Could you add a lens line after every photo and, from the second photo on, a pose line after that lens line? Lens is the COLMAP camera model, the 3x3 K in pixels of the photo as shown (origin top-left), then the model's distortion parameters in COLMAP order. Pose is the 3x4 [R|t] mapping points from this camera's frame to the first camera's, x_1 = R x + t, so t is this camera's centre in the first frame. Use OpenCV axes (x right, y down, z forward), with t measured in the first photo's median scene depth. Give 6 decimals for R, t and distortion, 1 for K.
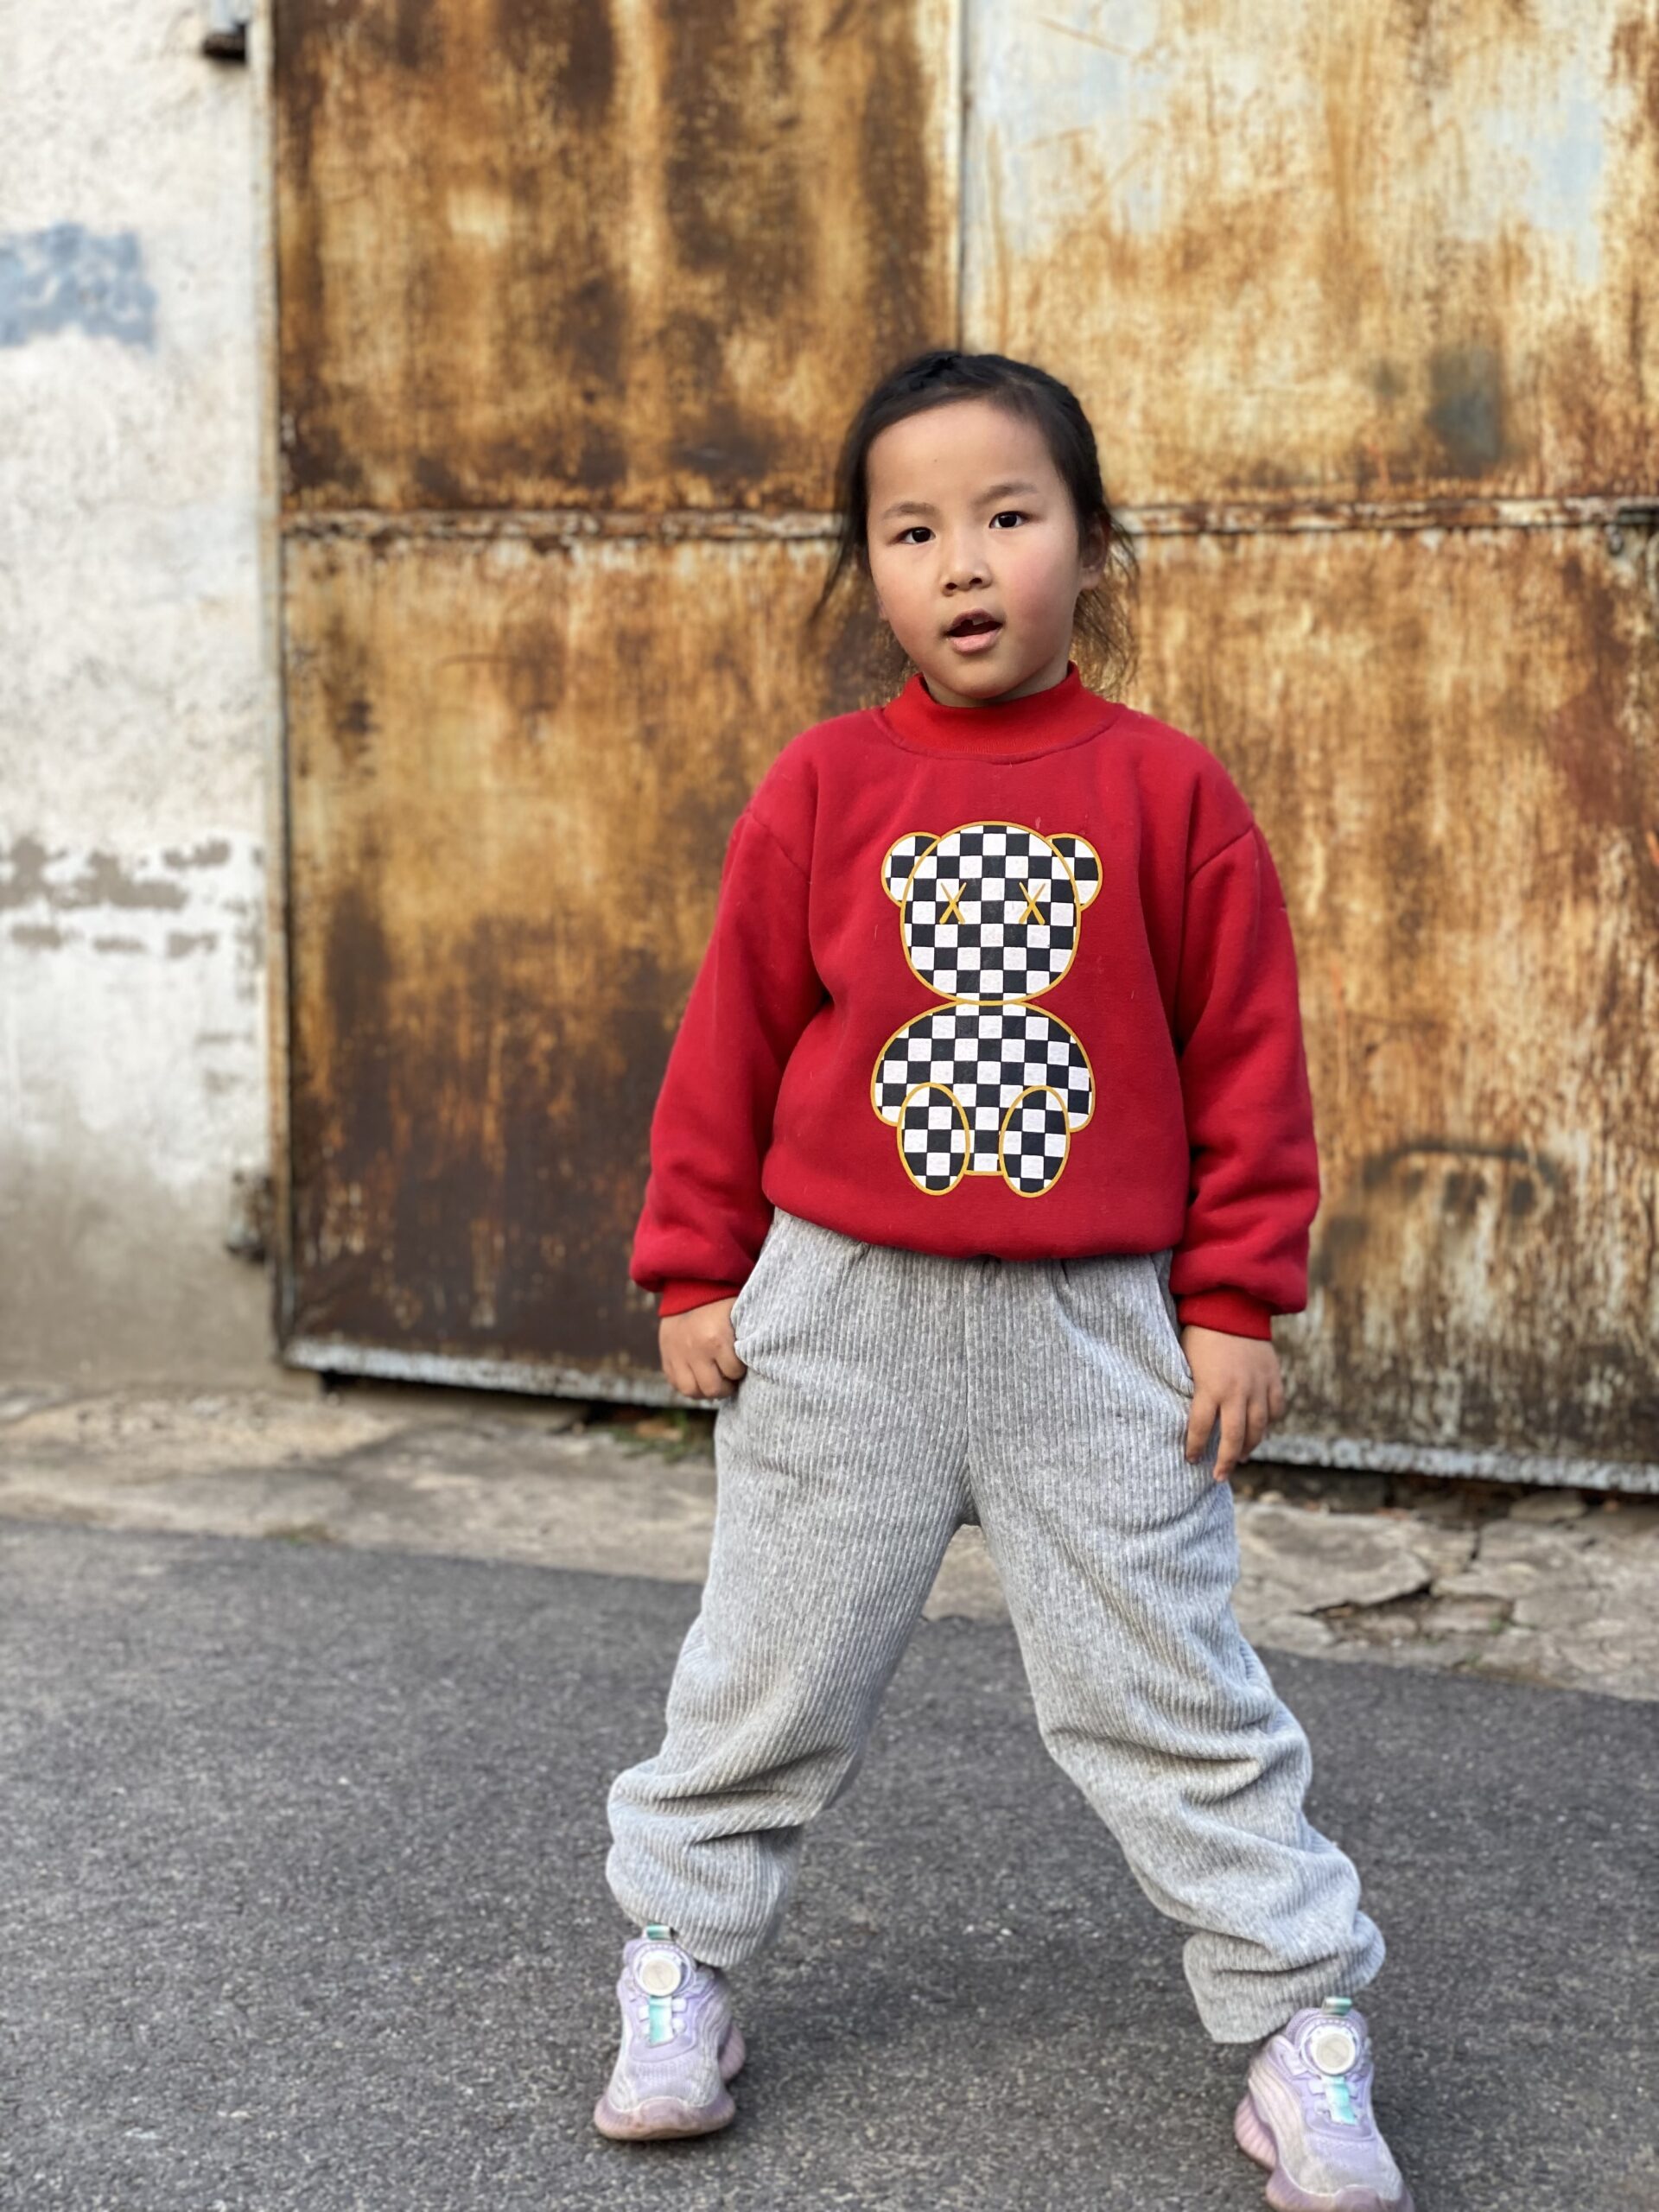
lens RADIAL K [[3250.9, 0, 845.2], [0, 3250.9, 1074.8], [0, 0, 1]] dist [0.209931, -0.568985]
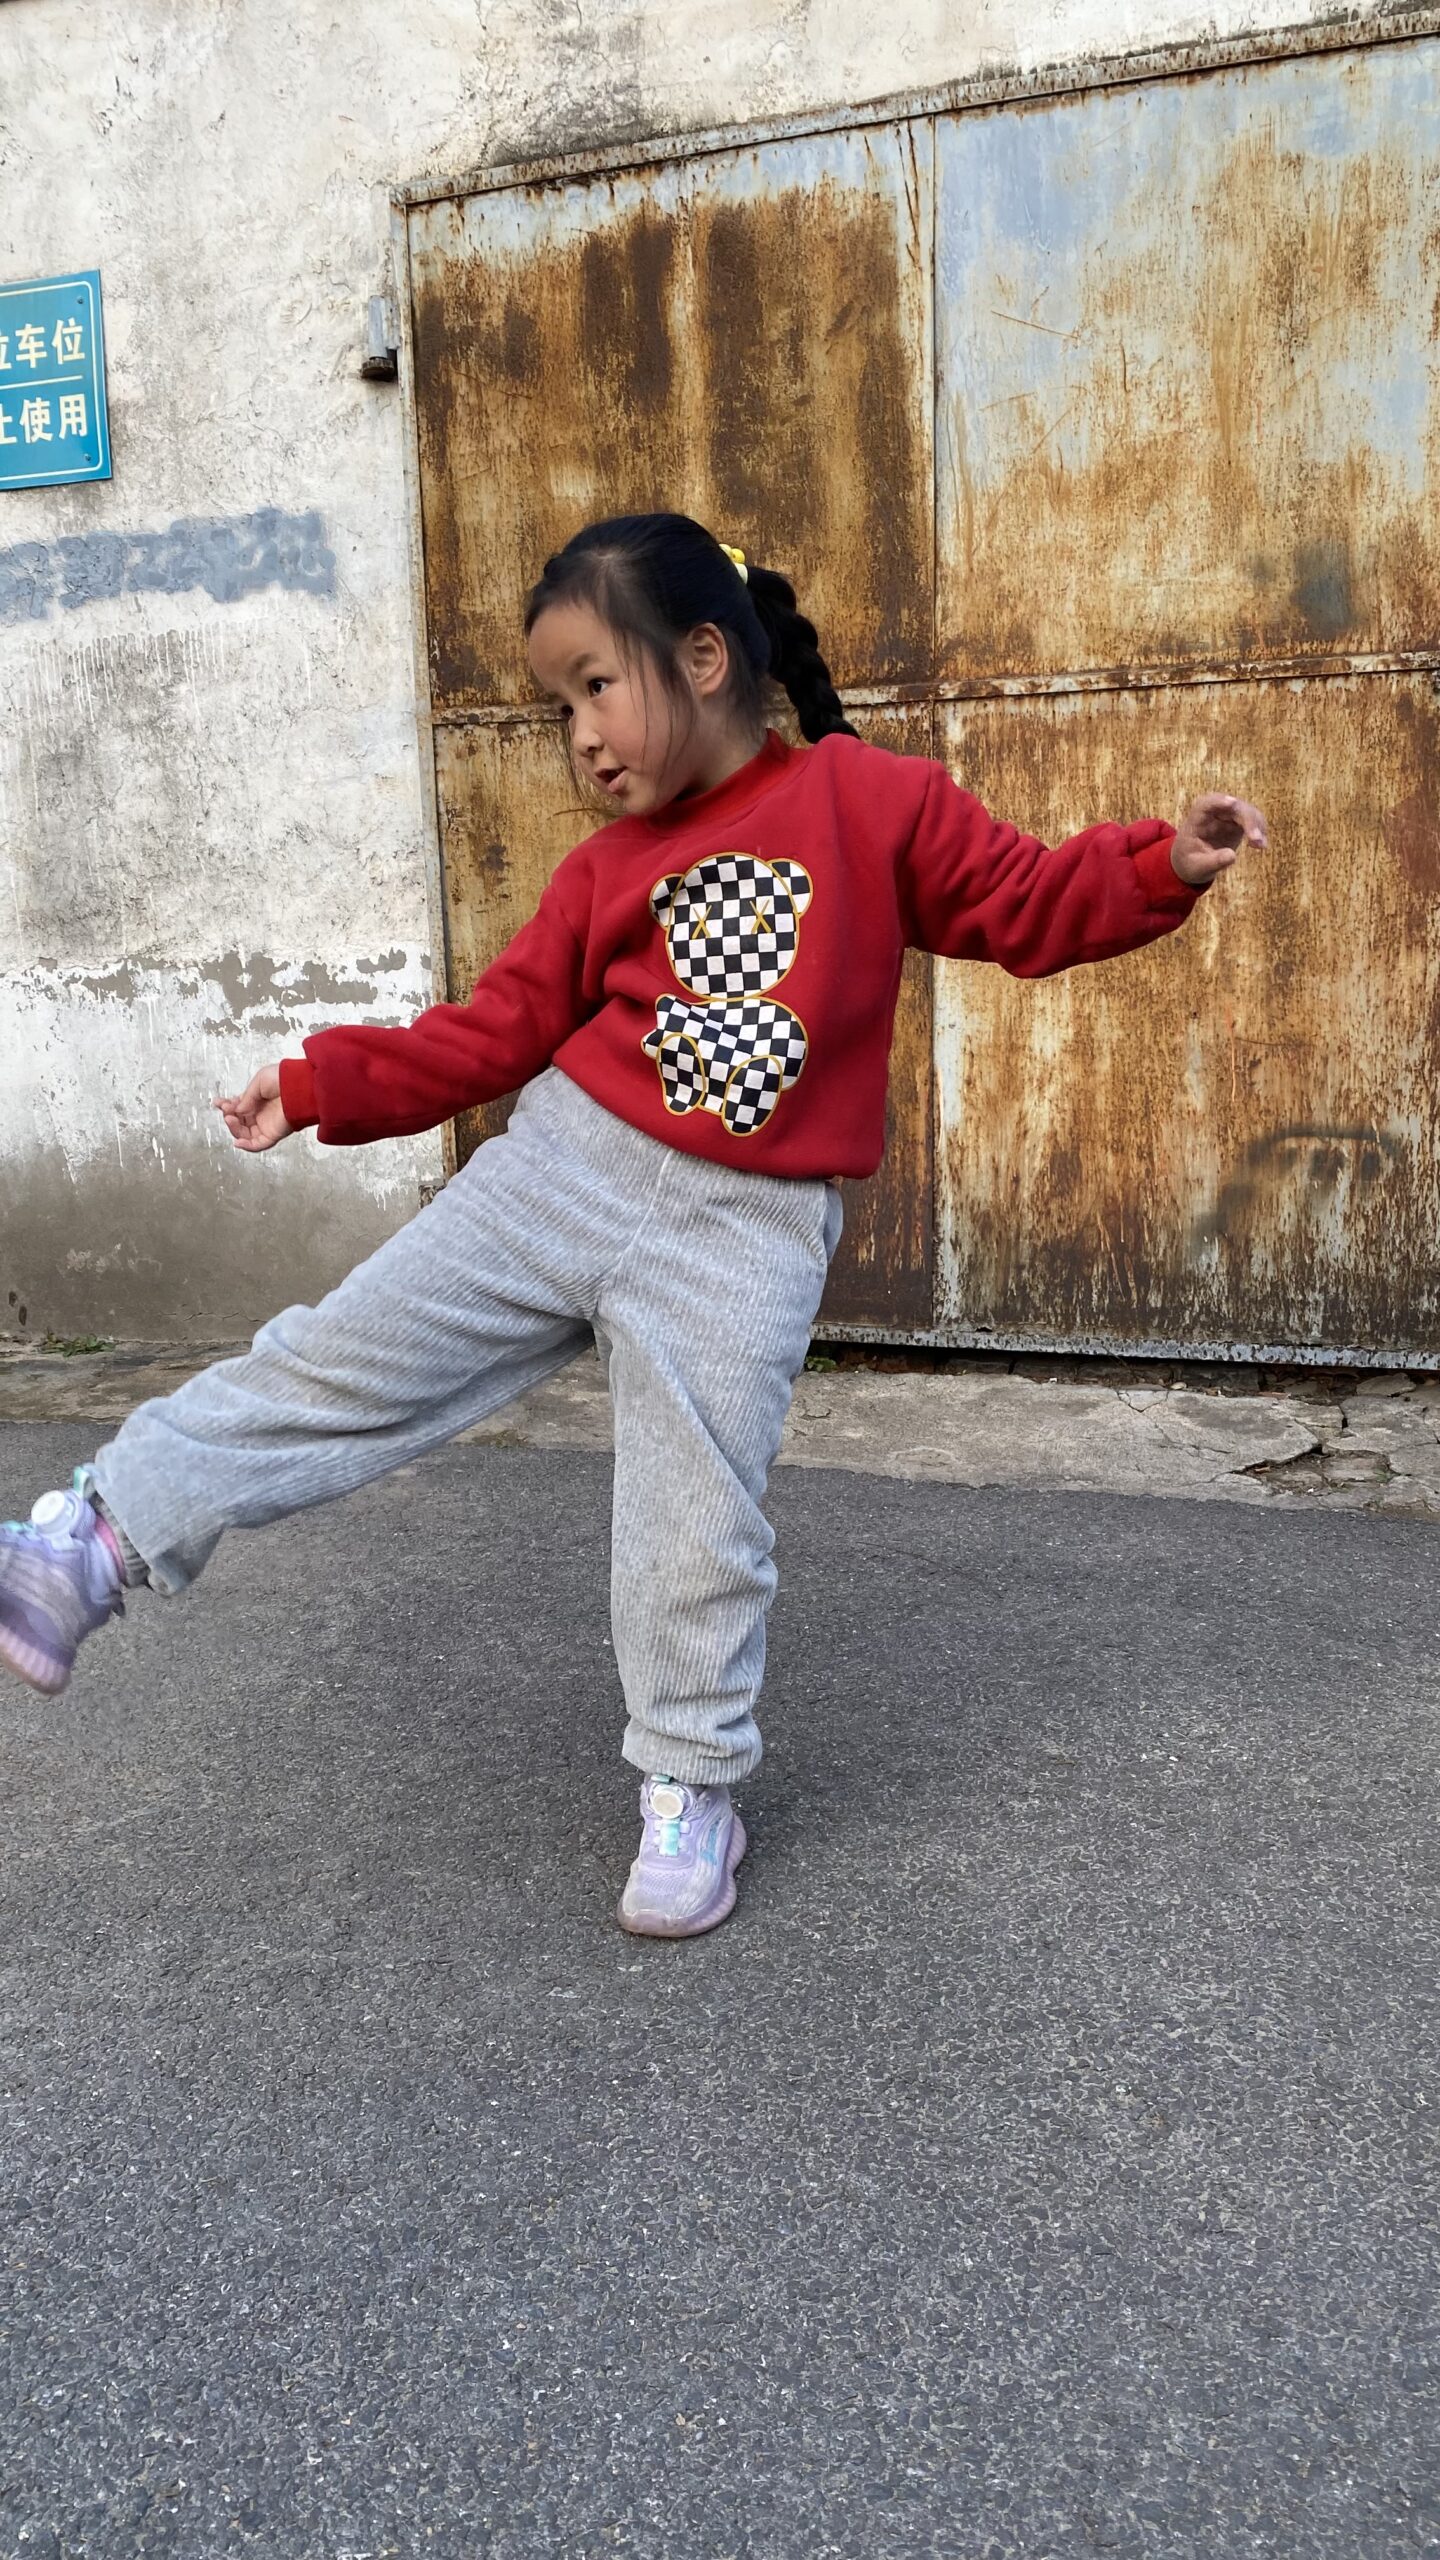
lens RADIAL K [[1942.9, 0, 704.4], [0, 1942.9, 1257.0], [0, 0, 1]] dist [0.007237, 0.000466]
pose [[0.999037, -0.040105, 0.017803, -0.090176], [0.038653, 0.996394, 0.075537, 0.002597], [-0.020768, -0.074776, 0.996984, 0.176708]]
